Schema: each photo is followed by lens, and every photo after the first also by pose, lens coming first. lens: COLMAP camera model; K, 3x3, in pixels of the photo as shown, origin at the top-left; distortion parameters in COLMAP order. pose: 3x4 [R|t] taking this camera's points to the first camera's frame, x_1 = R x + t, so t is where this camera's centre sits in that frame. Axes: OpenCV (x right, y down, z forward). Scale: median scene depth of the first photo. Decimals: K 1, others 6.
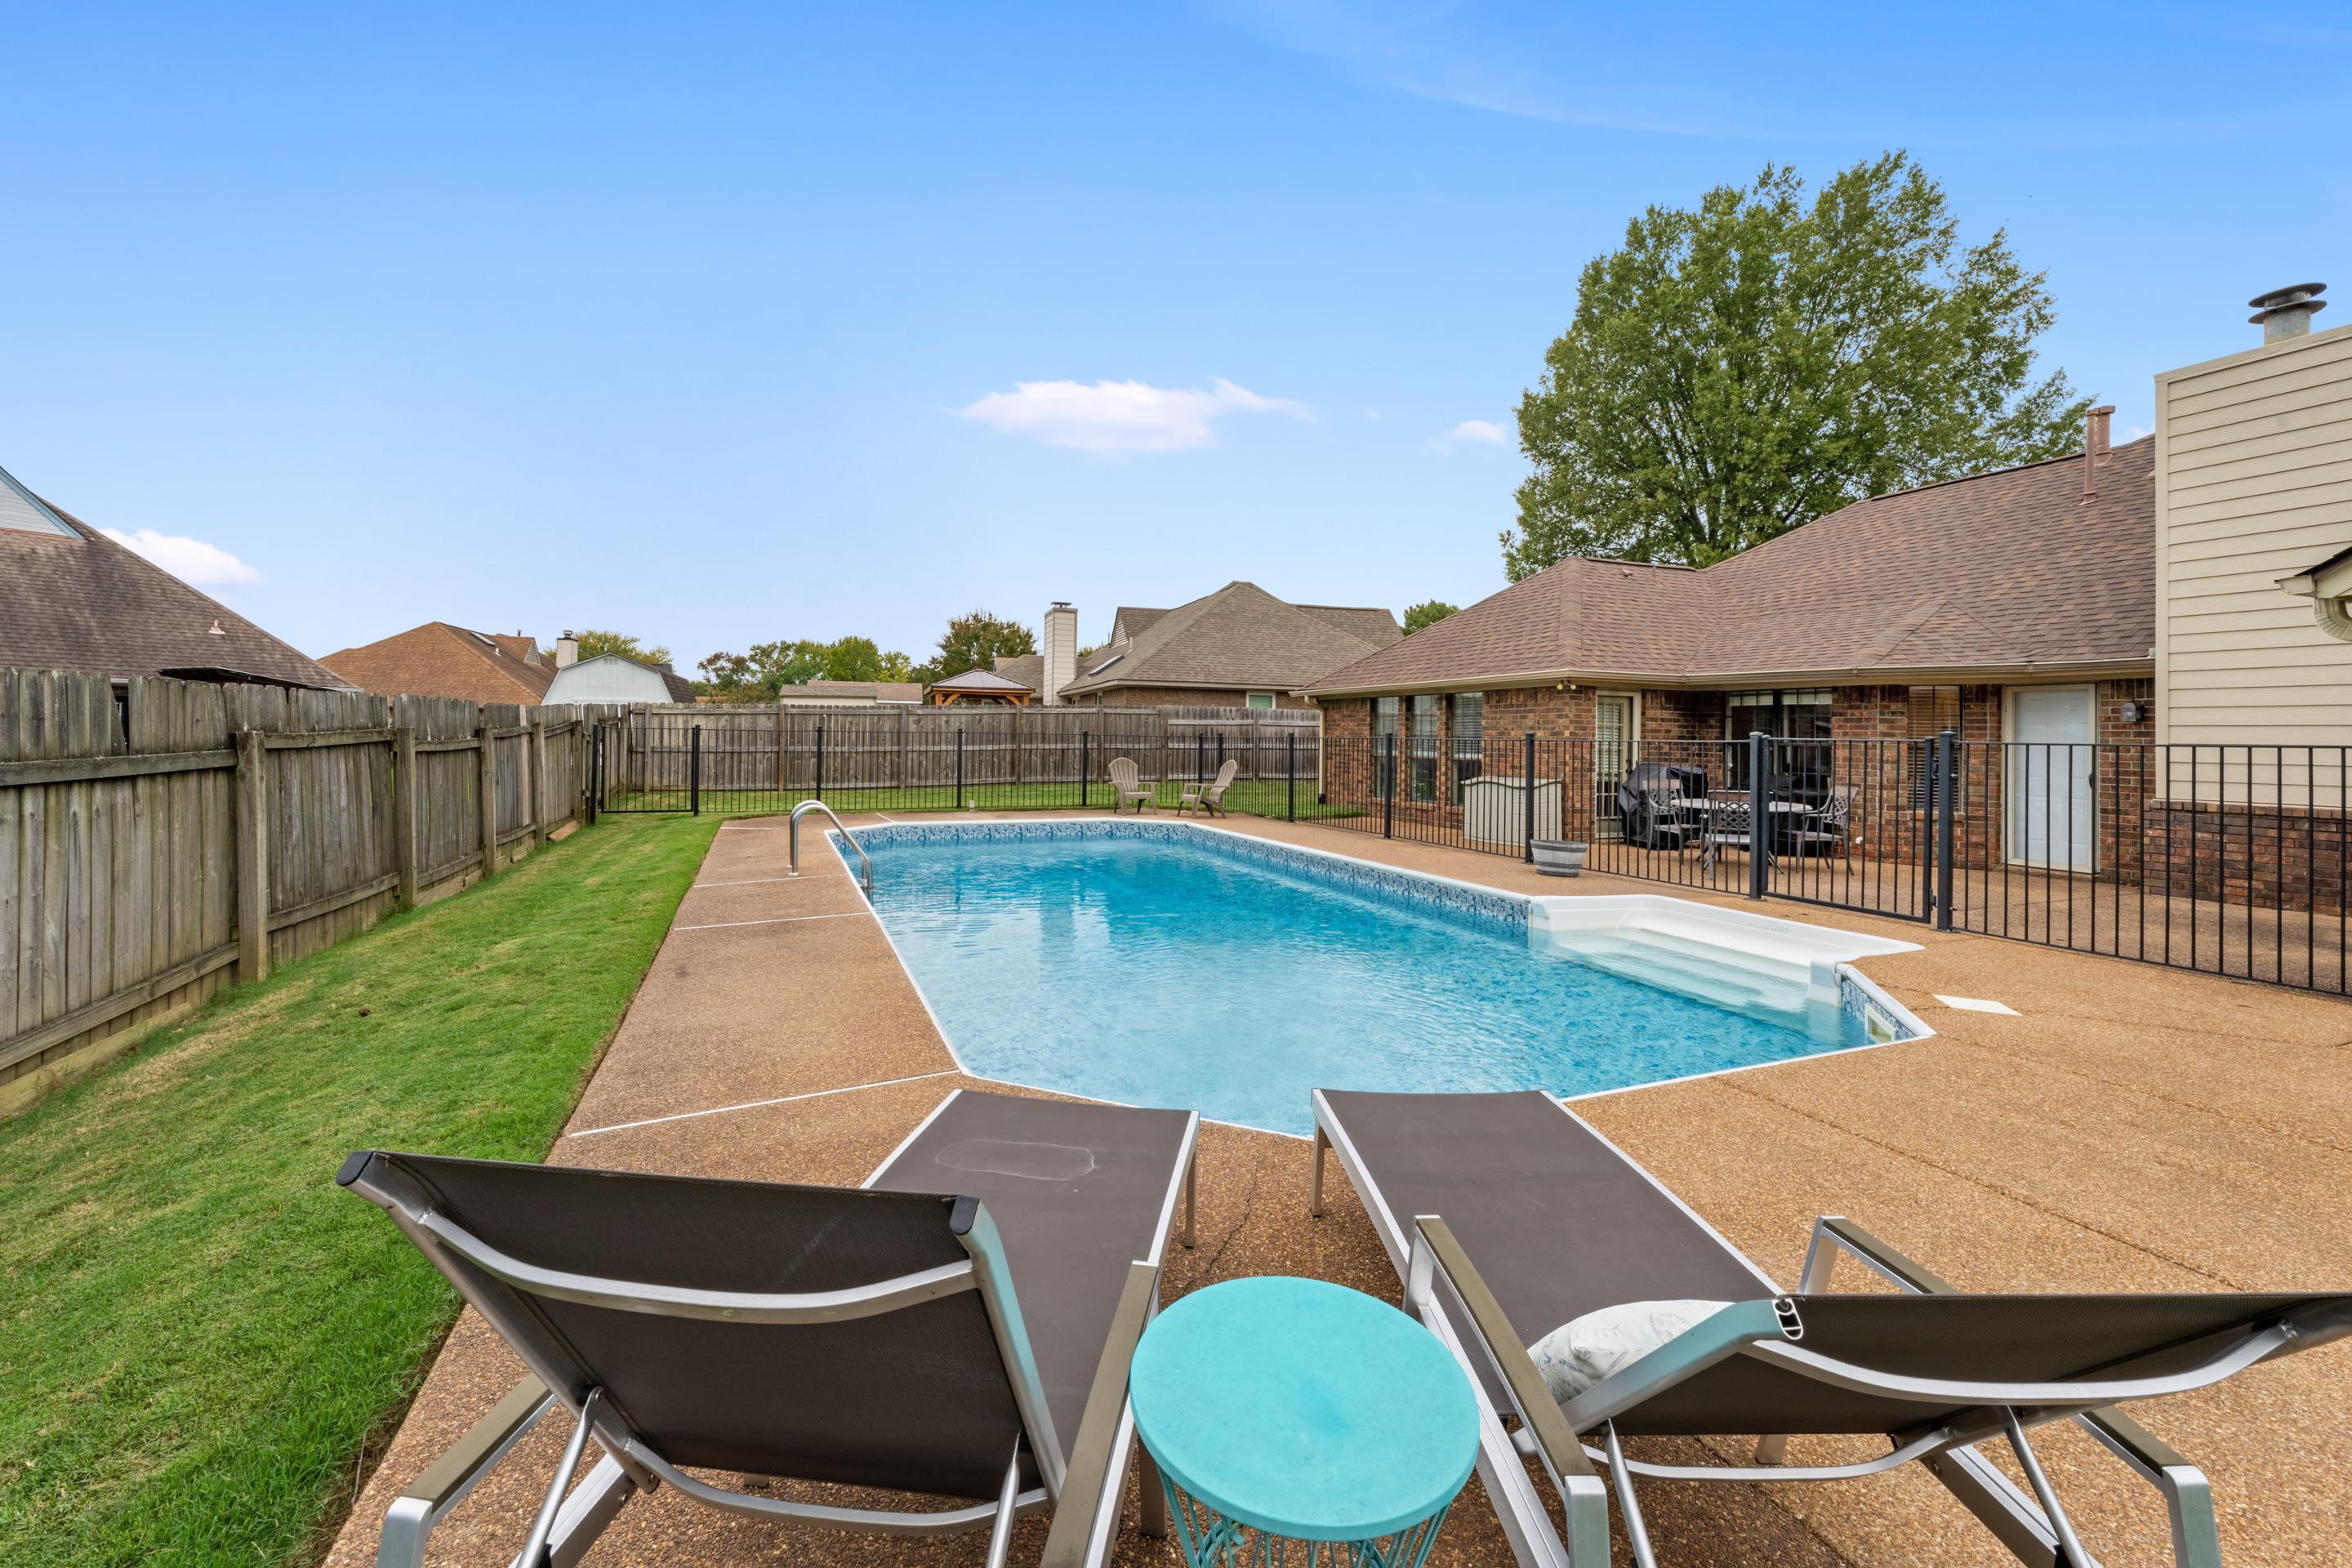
lens RADIAL K [[956.4, 0, 1192.7], [0, 956.4, 754.1], [0, 0, 1]] dist [0.000172, 0.000907]
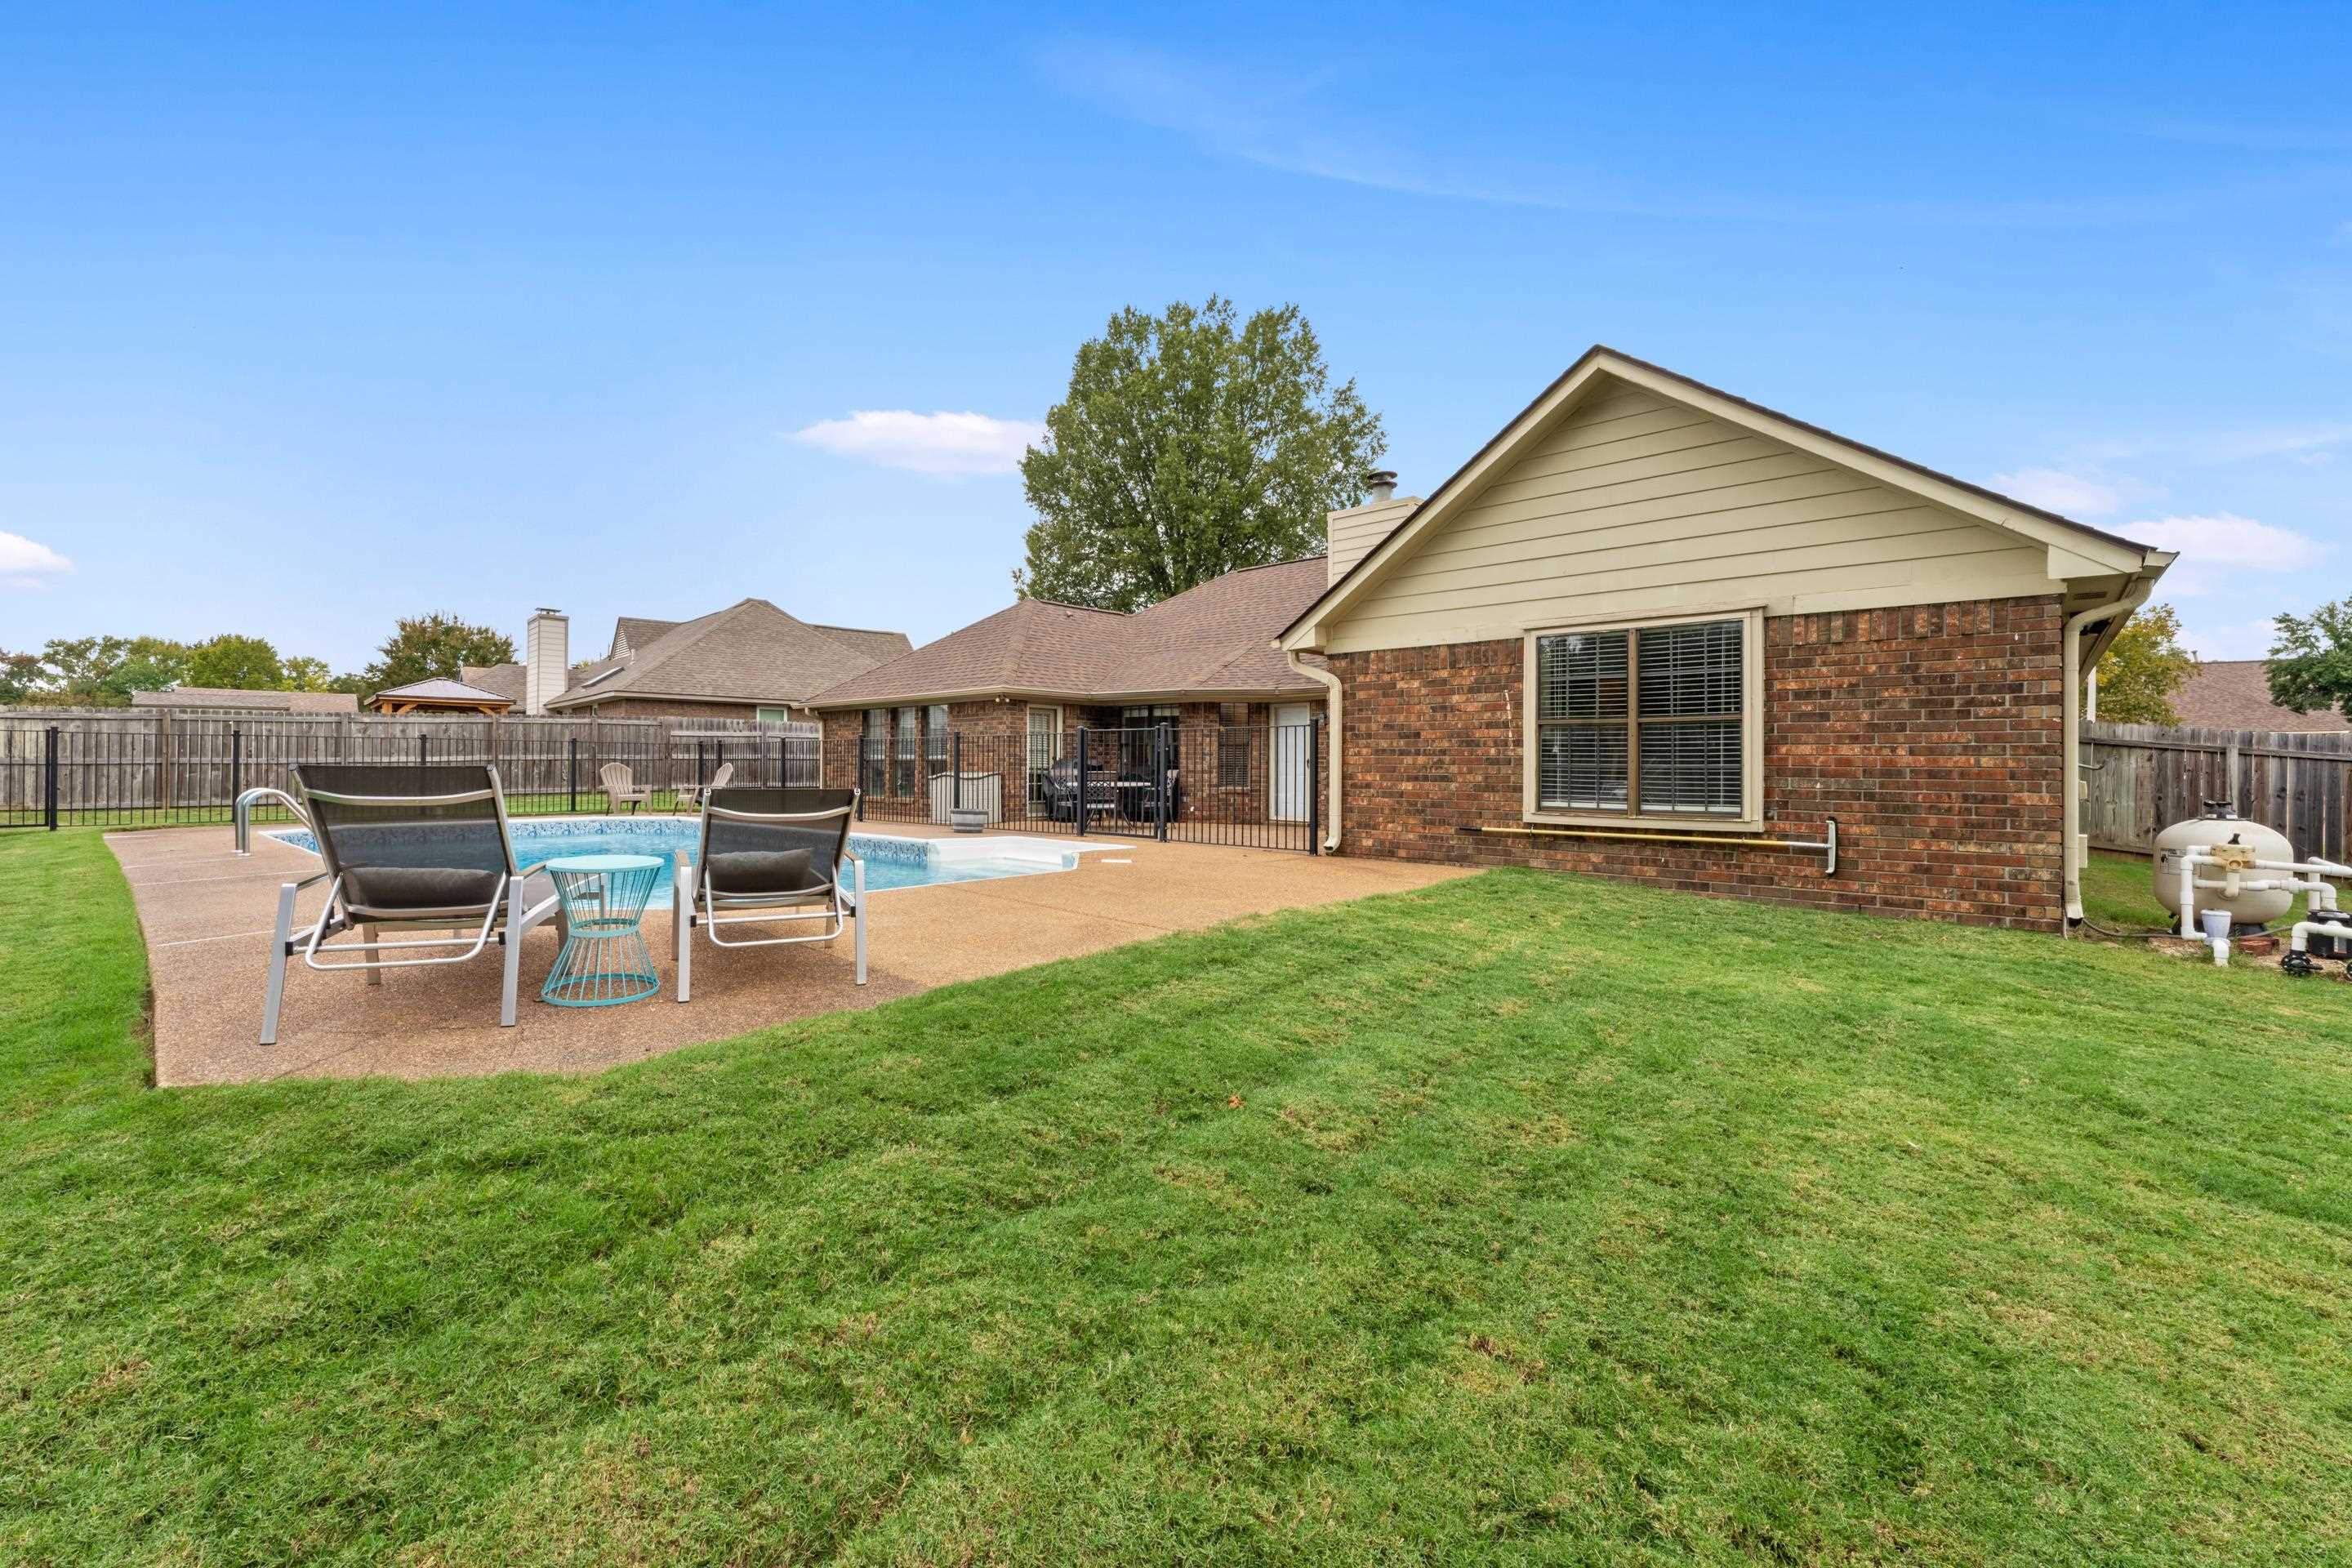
lens RADIAL K [[983.5, 0, 1172.2], [0, 983.5, 767.3], [0, 0, 1]] dist [0.001697, 0.000276]
pose [[0.911319, -0.006688, 0.411647, 0.024521], [0.013319, 0.999824, -0.013242, 0.019608], [-0.411486, 0.017551, 0.911247, -0.145009]]
